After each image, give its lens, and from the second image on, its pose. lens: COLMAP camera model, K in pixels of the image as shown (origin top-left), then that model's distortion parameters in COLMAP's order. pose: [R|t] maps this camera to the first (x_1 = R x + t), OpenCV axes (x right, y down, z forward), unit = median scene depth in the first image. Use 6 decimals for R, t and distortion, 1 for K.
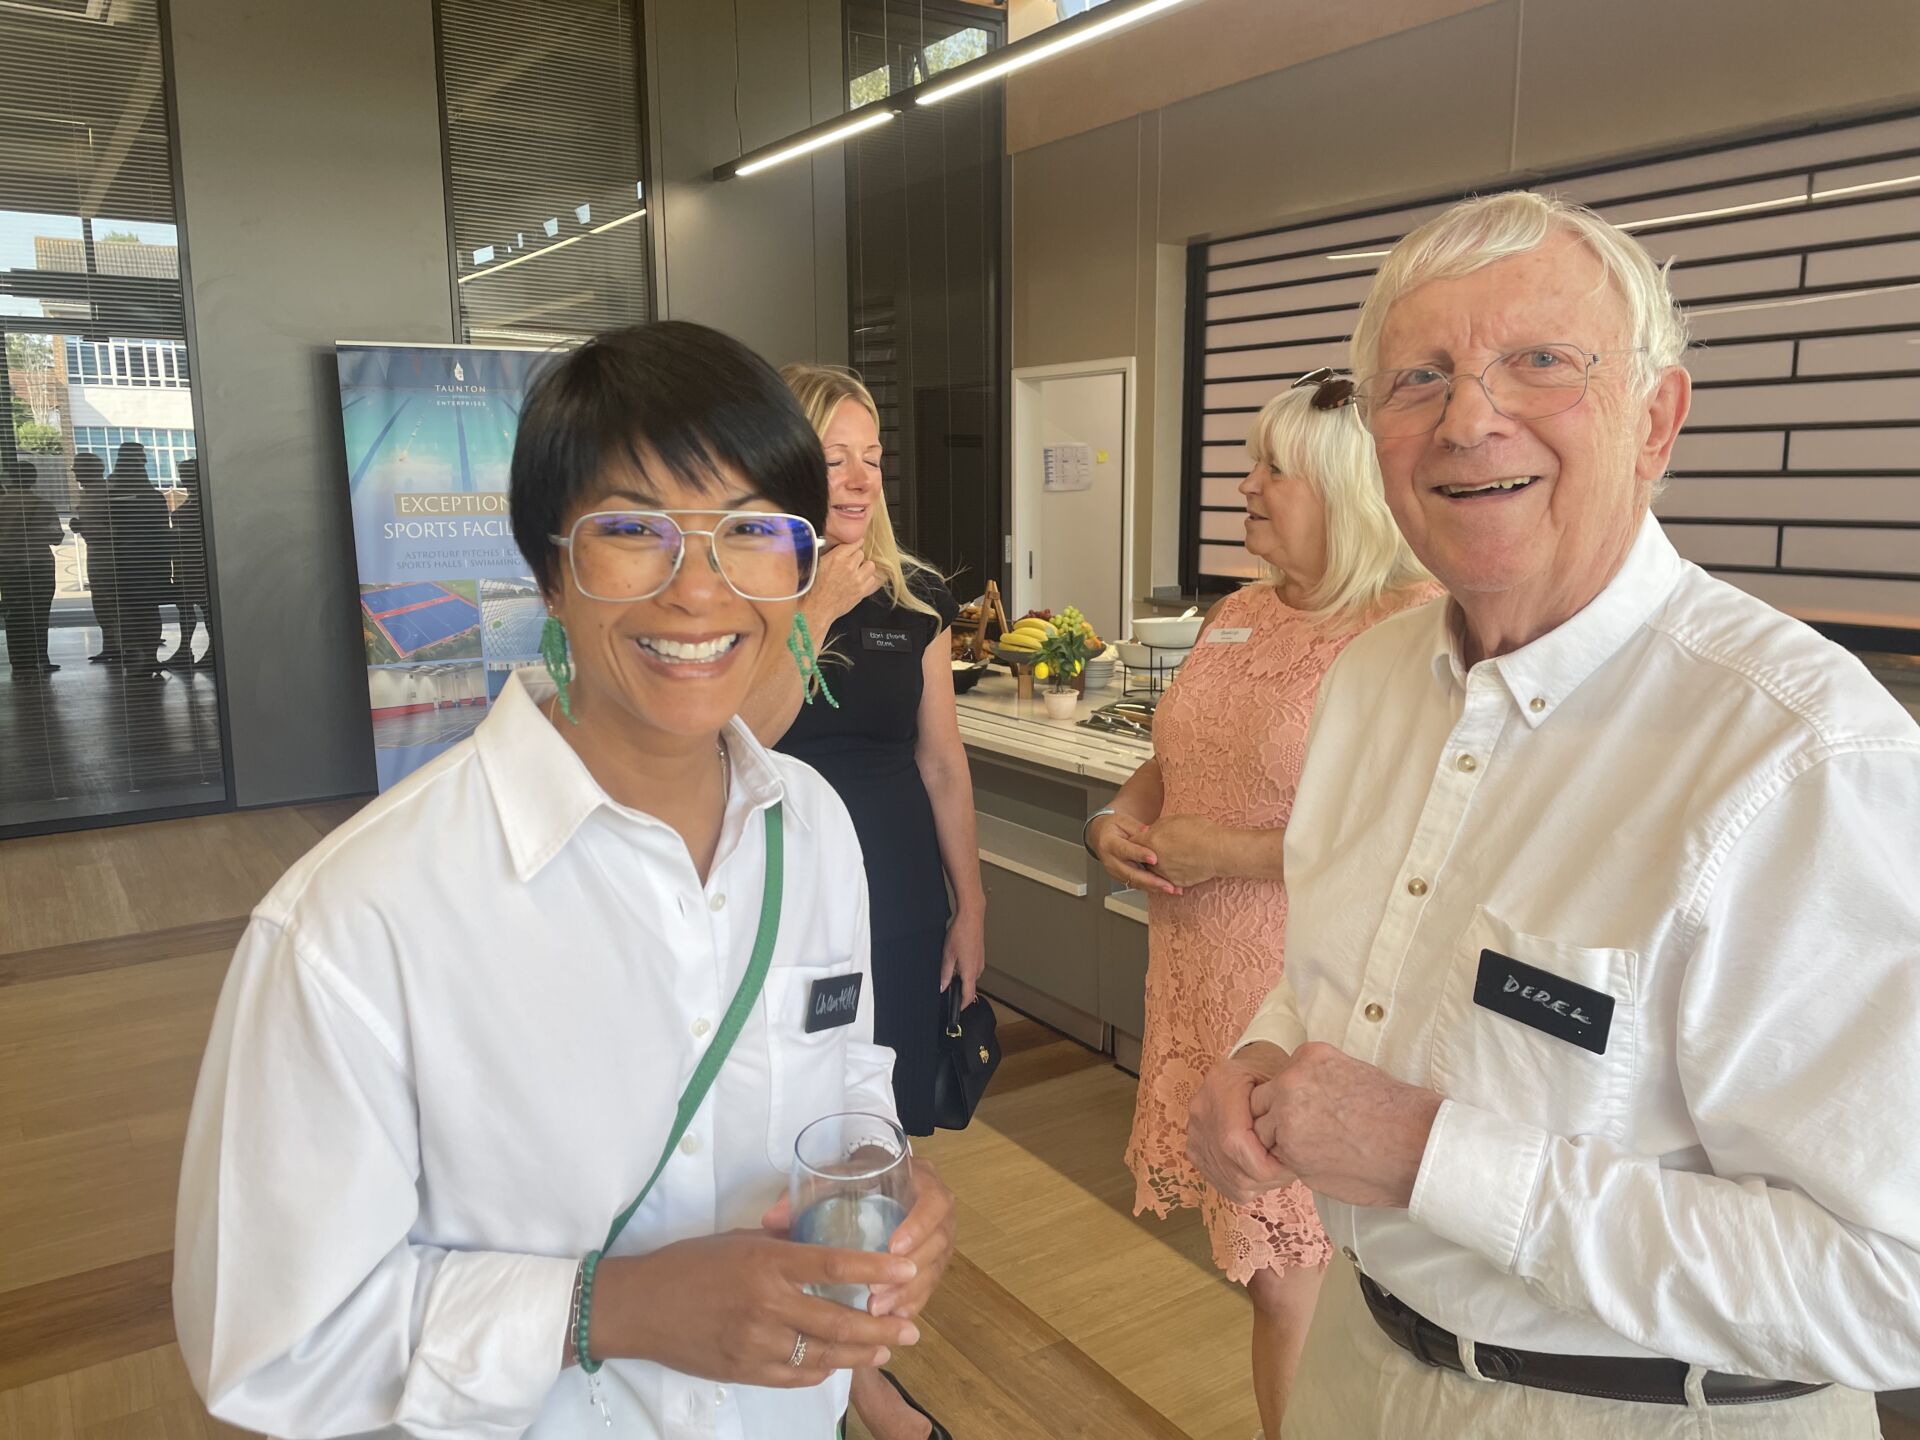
lens RADIAL K [[1451.0, 0, 961.0], [0, 1451.0, 722.5], [0, 0, 1]] dist [0.078677, -0.095434]
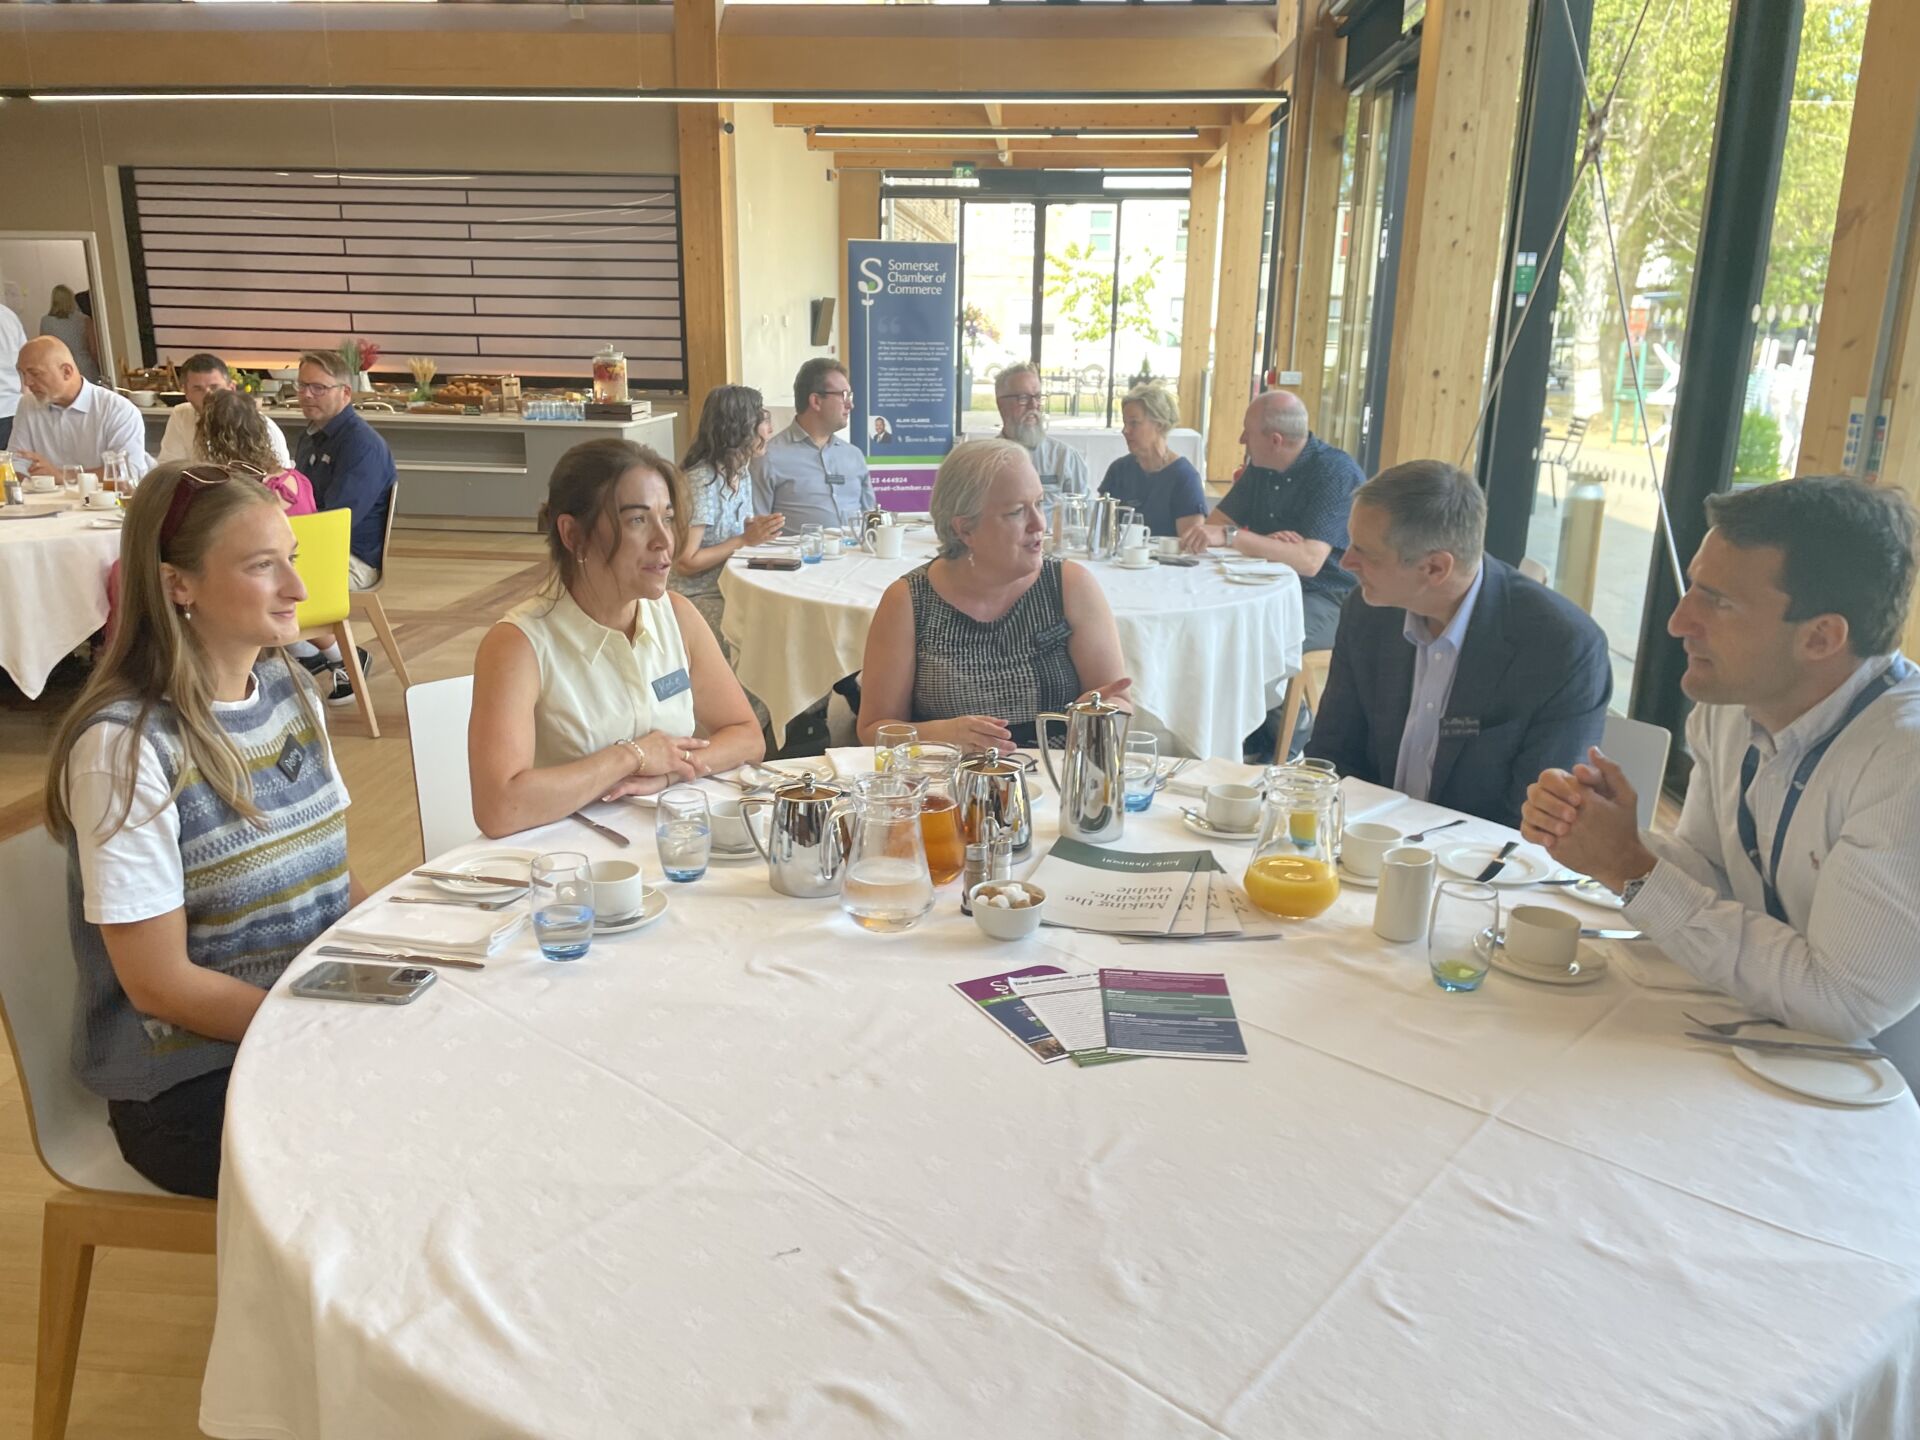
lens RADIAL K [[1451.0, 0, 941.6], [0, 1451.0, 735.6], [0, 0, 1]] dist [0.078677, -0.095434]
pose [[0.619713, -0.198566, 0.759294, -0.788305], [0.112675, 0.979952, 0.164309, 0.169764], [-0.776698, -0.016271, 0.629663, -0.958079]]
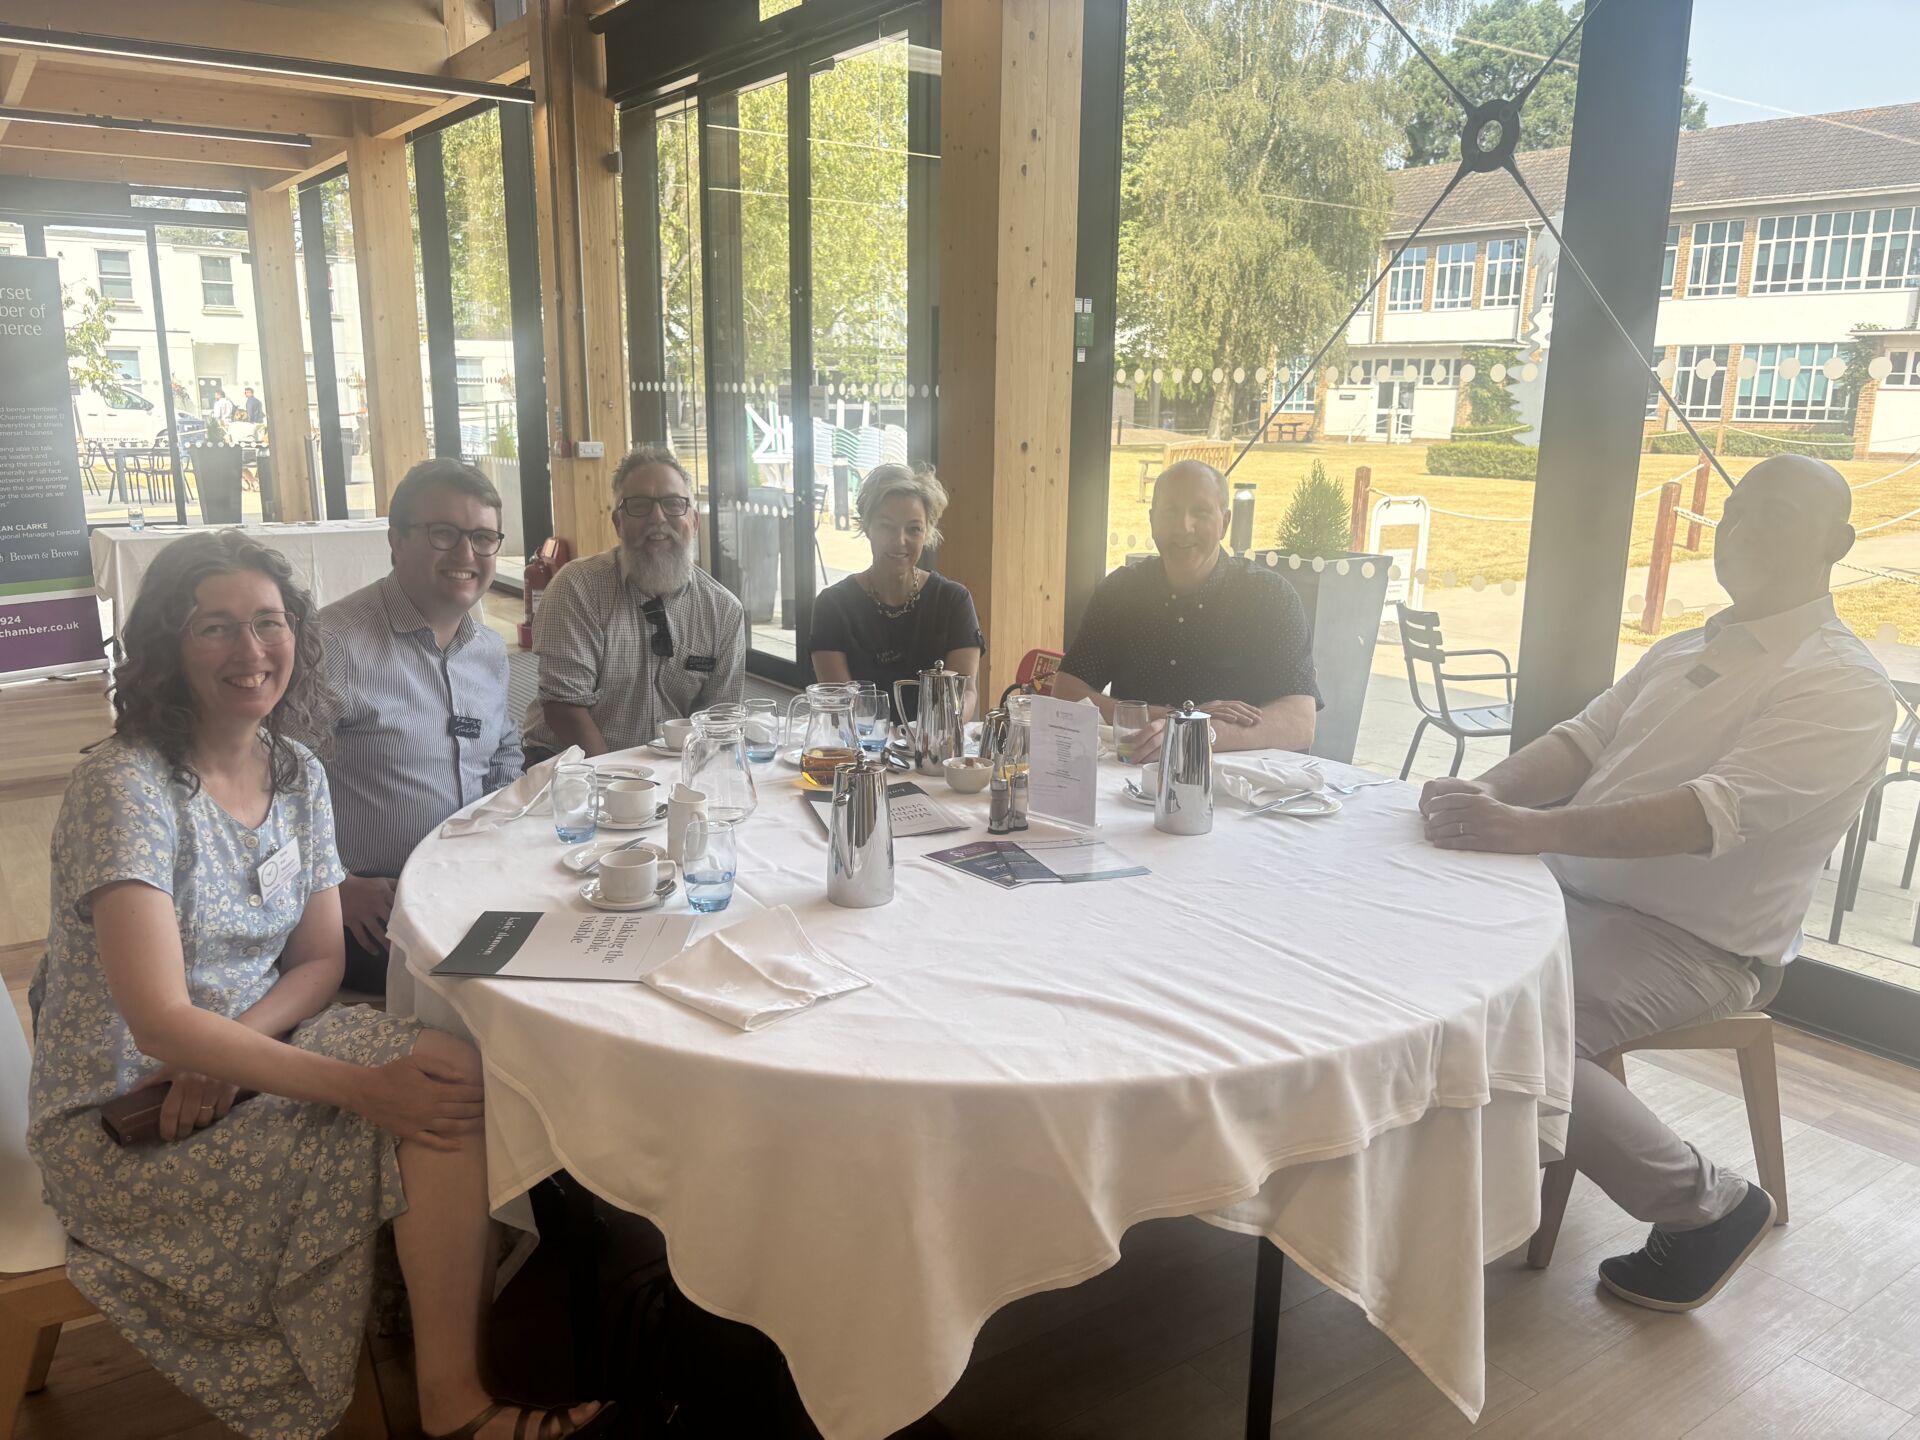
lens RADIAL K [[1456.3, 0, 955.6], [0, 1456.3, 728.0], [0, 0, 1]] dist [0.040530, -0.057413]
pose [[-0.019596, -0.217588, 0.975844, -0.561983], [0.156826, 0.963281, 0.217936, 0.099840], [-0.987432, 0.157308, 0.015247, -0.540429]]
